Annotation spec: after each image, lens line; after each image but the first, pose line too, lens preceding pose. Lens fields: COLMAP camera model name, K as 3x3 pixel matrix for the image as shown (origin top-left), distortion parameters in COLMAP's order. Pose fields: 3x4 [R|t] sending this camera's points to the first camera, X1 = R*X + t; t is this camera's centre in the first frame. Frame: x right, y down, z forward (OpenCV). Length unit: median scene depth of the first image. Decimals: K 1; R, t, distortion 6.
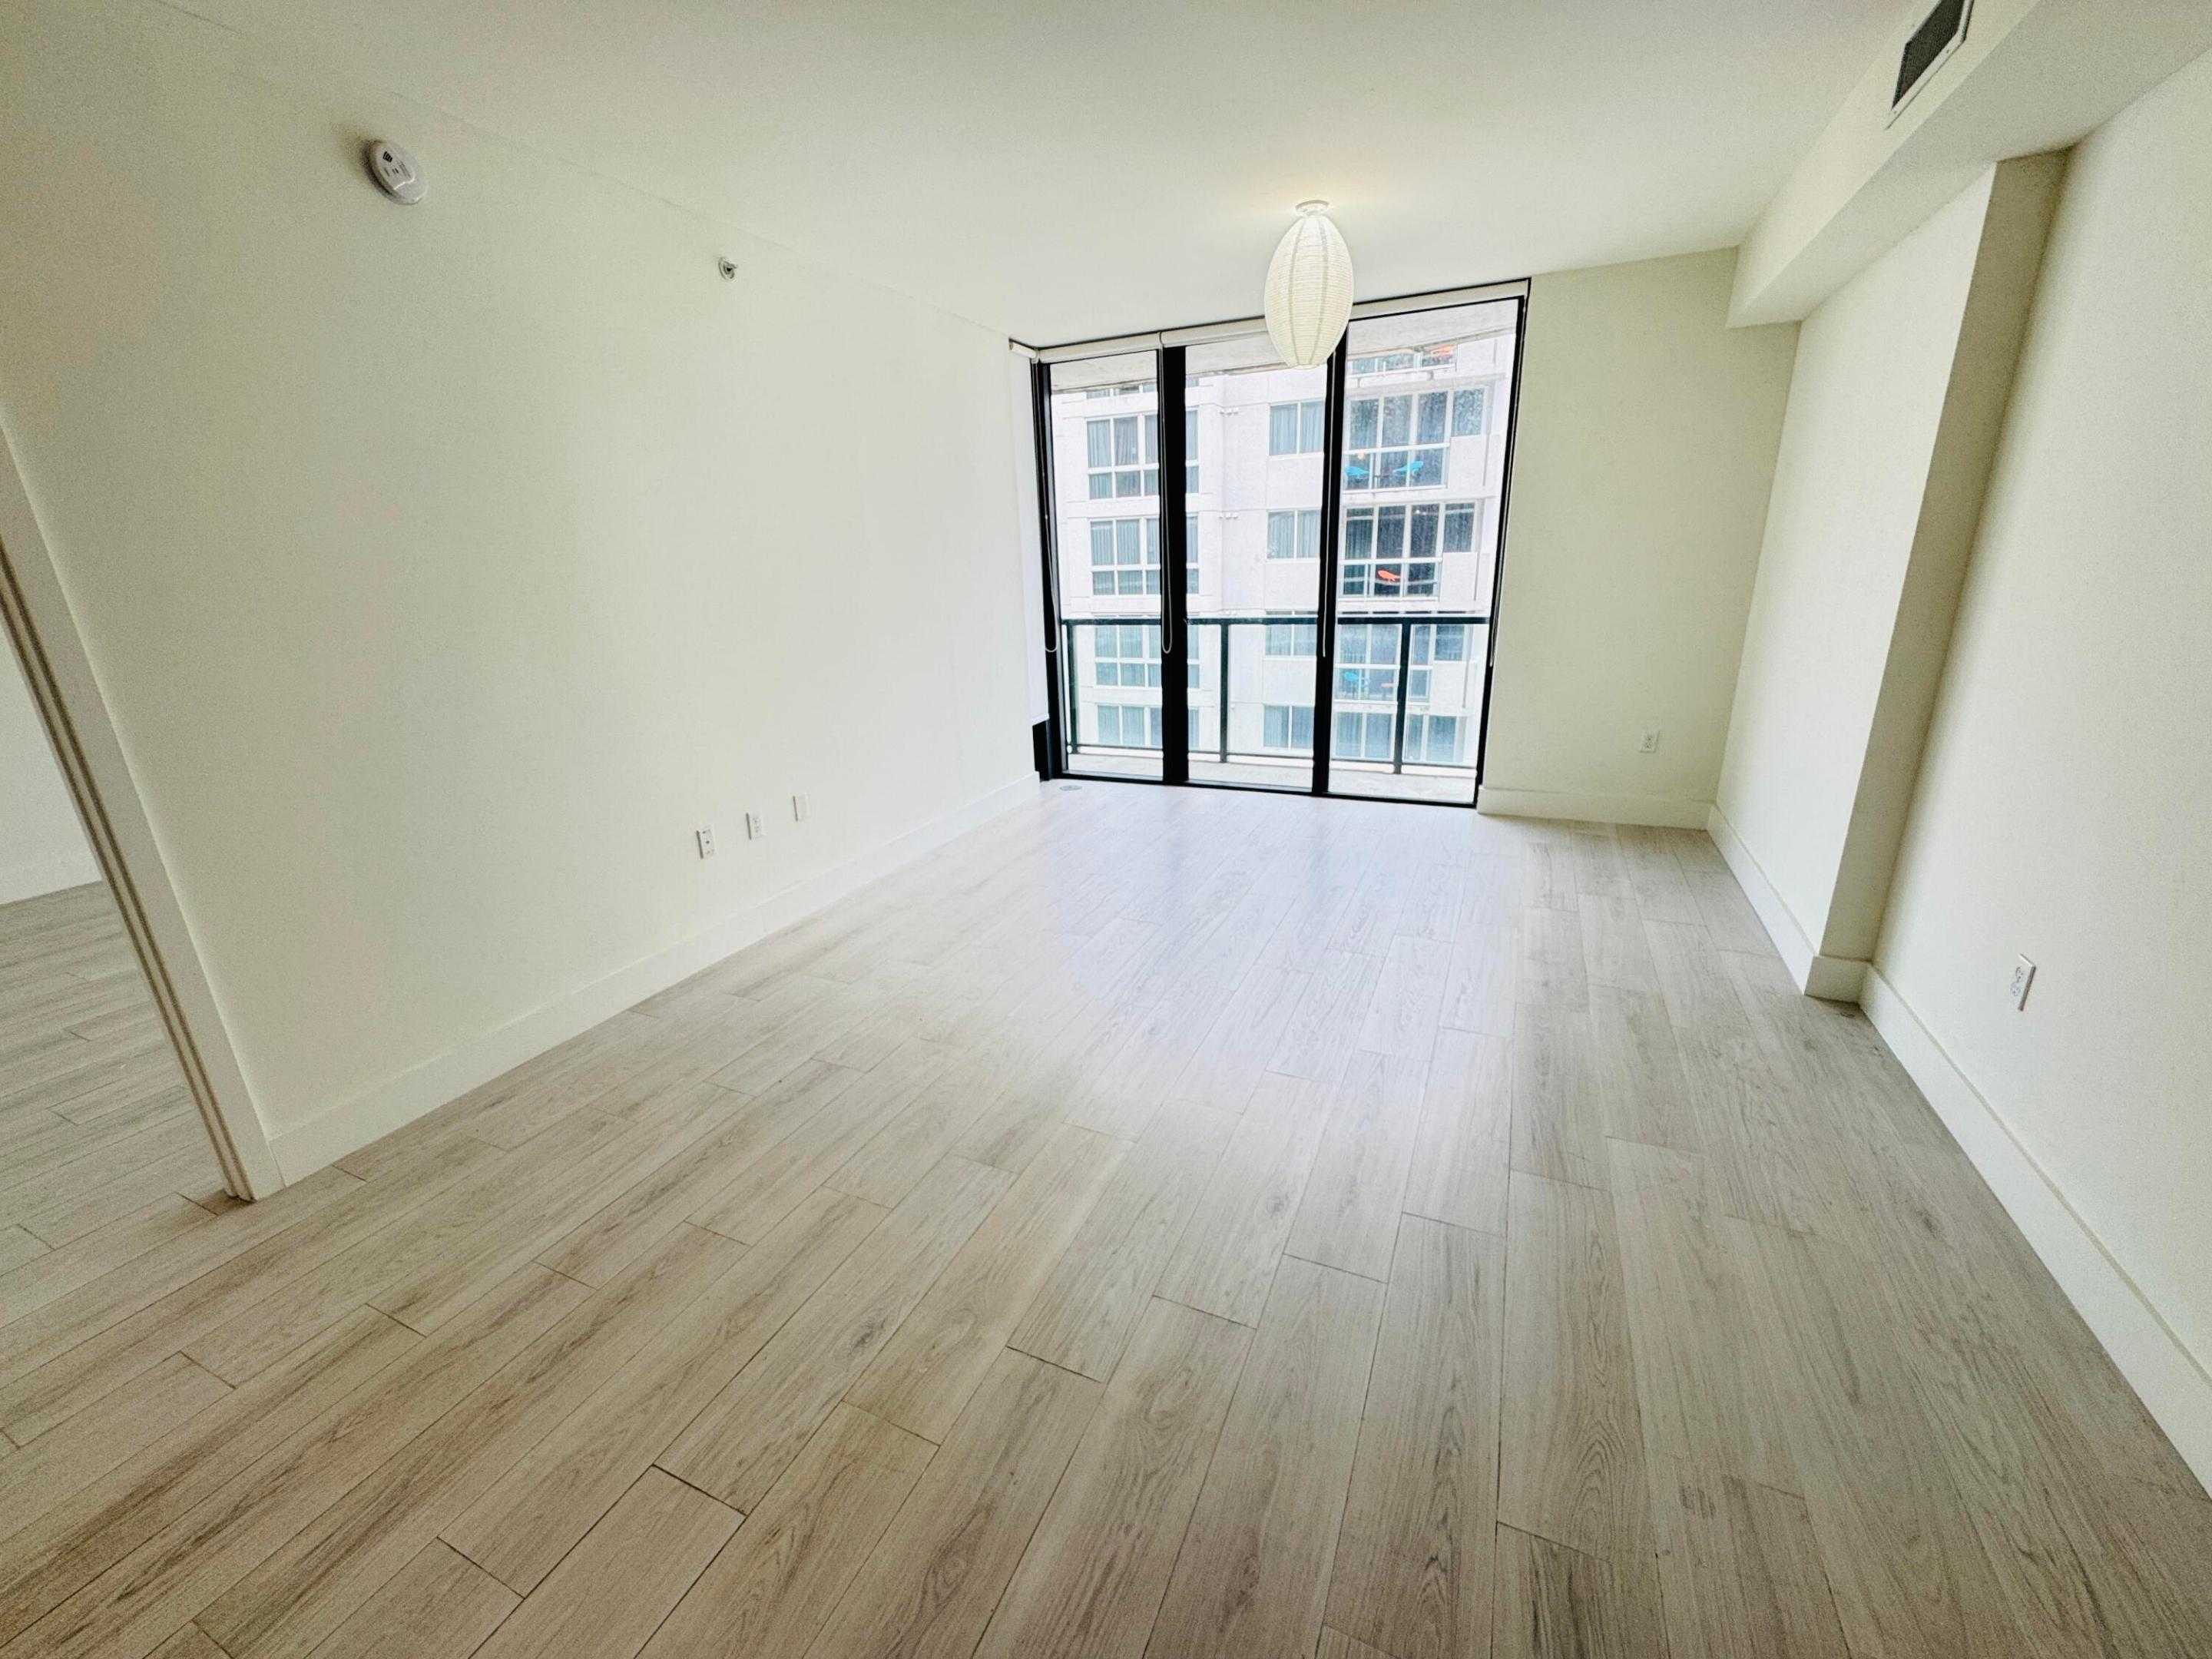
lens RADIAL K [[880.5, 0, 1105.3], [0, 880.5, 826.3], [0, 0, 1]] dist [-0.002329, -0.000239]
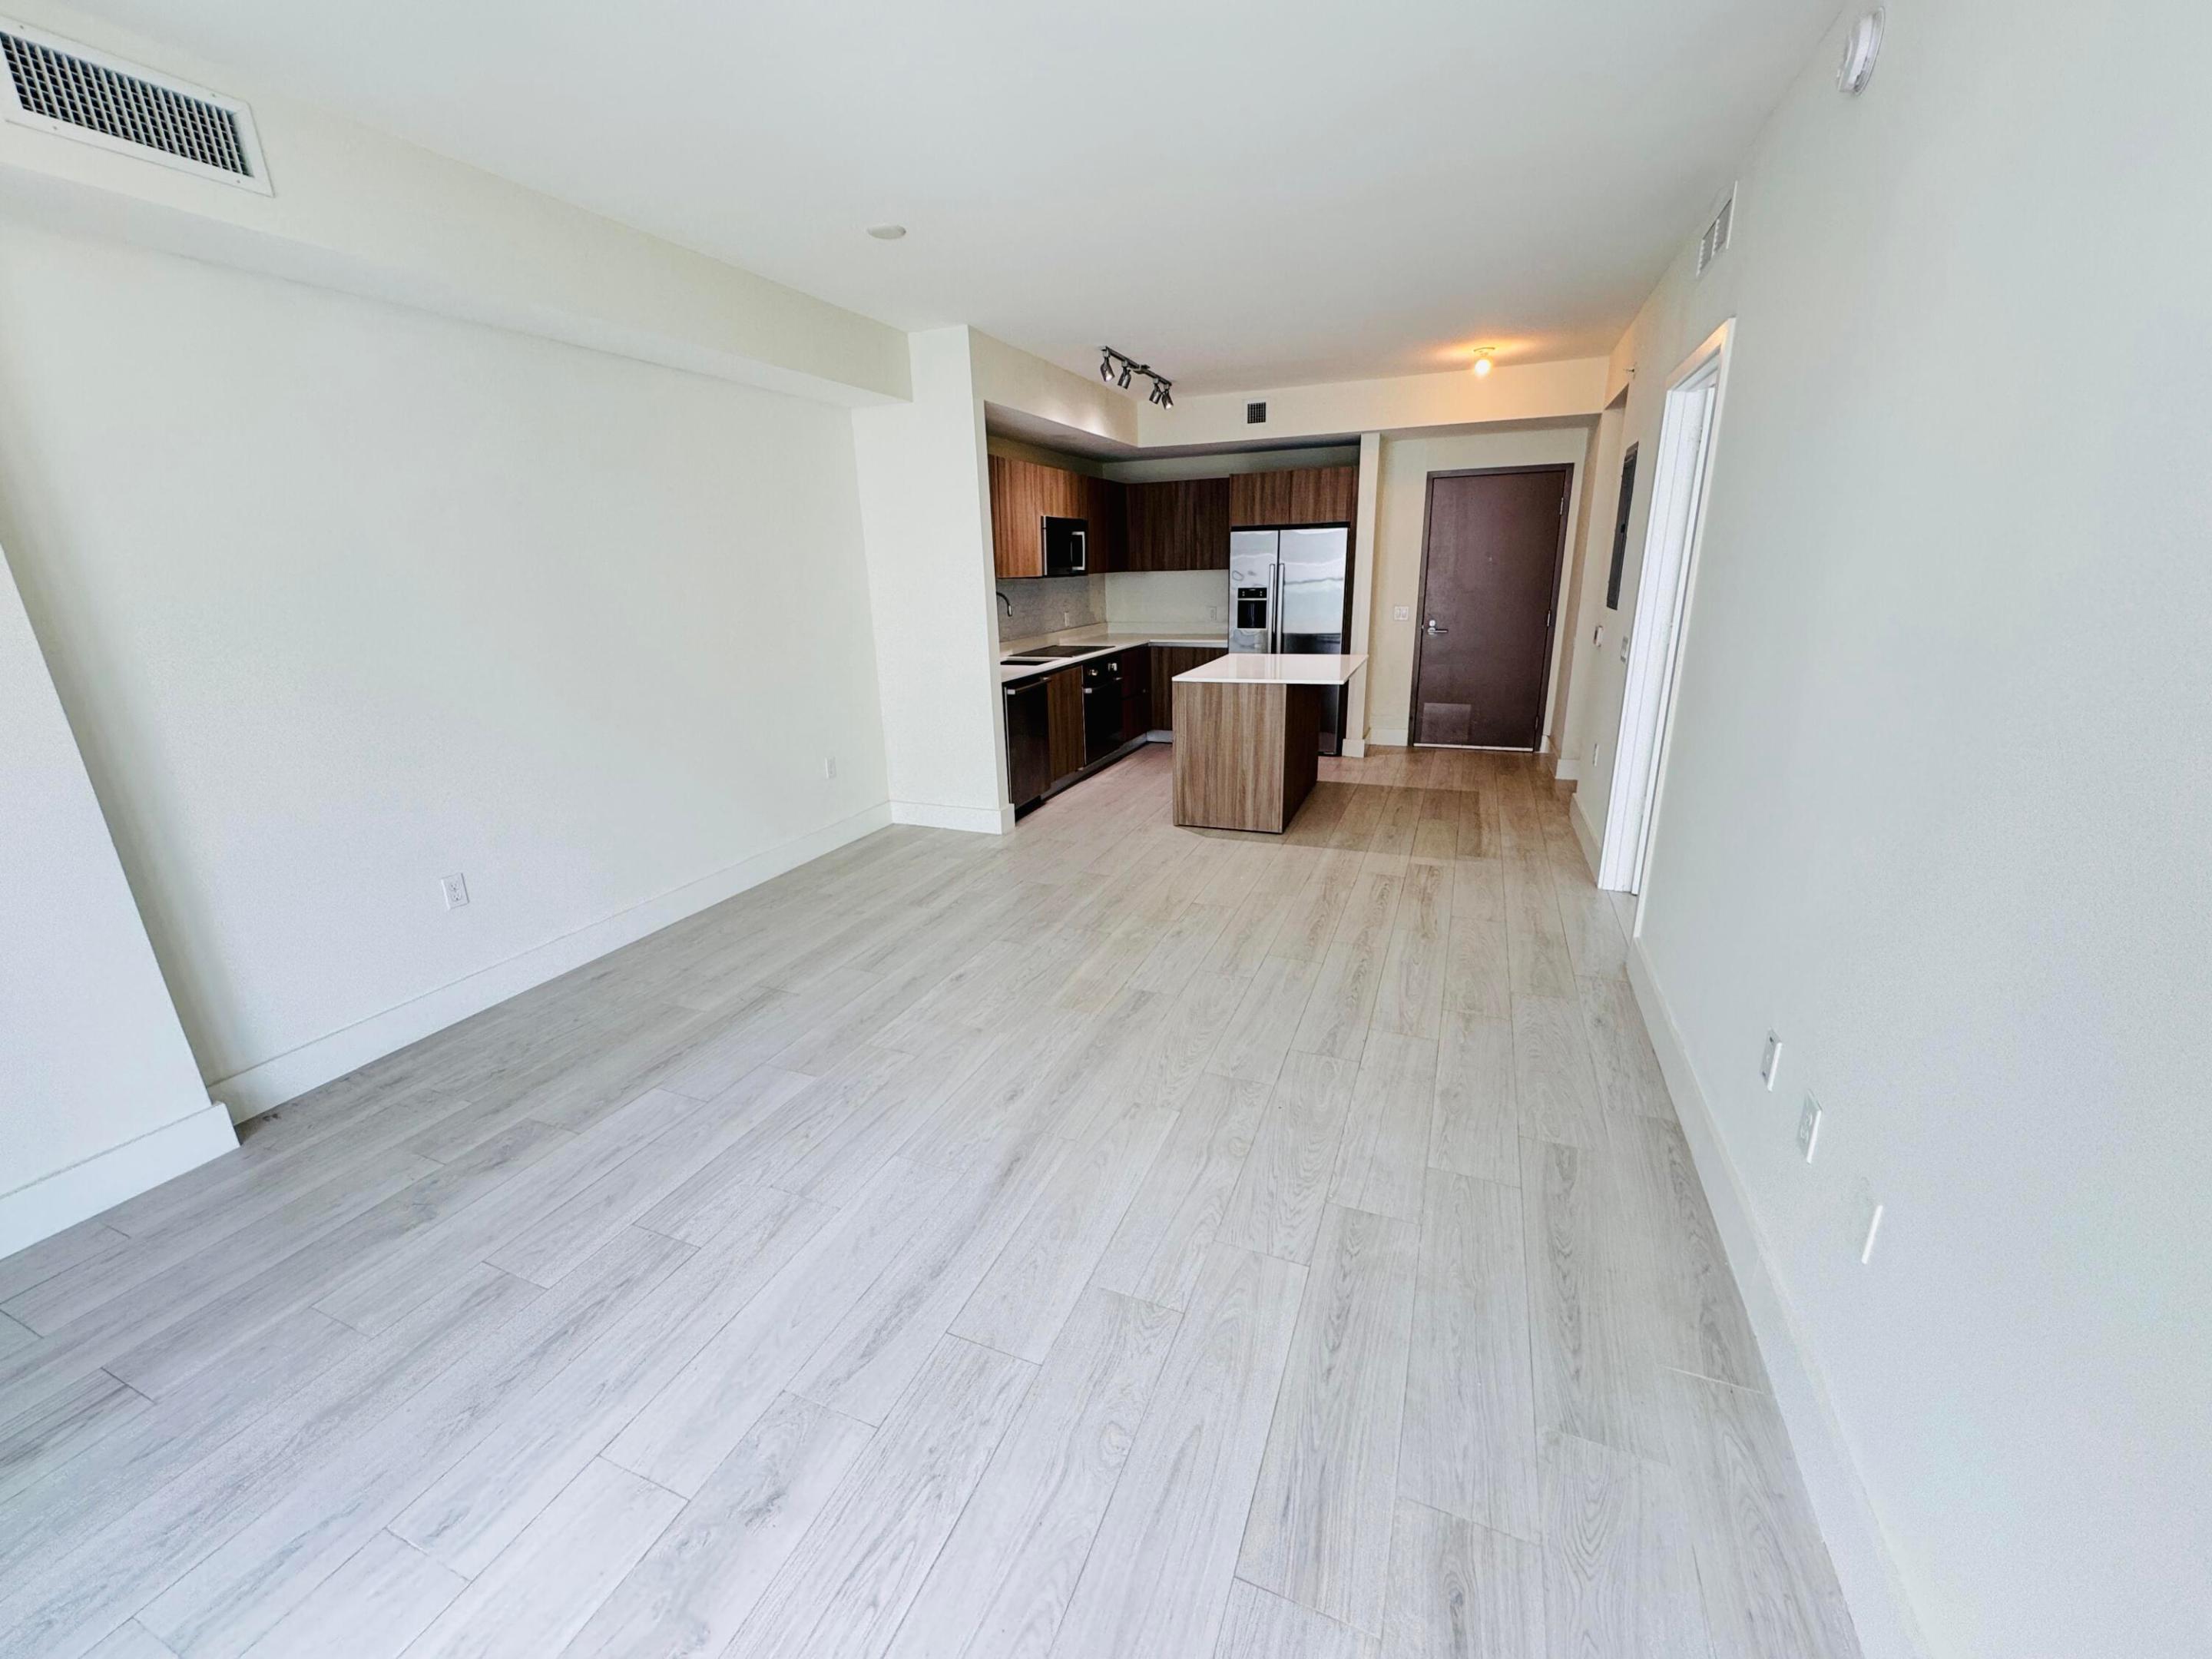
lens RADIAL K [[880.5, 0, 1105.3], [0, 880.5, 826.3], [0, 0, 1]] dist [-0.002329, -0.000239]
pose [[-0.997451, 0.068014, -0.021567, -0.054772], [0.044335, 0.827612, 0.559547, -0.669957], [0.055906, 0.557165, -0.828518, 2.108291]]
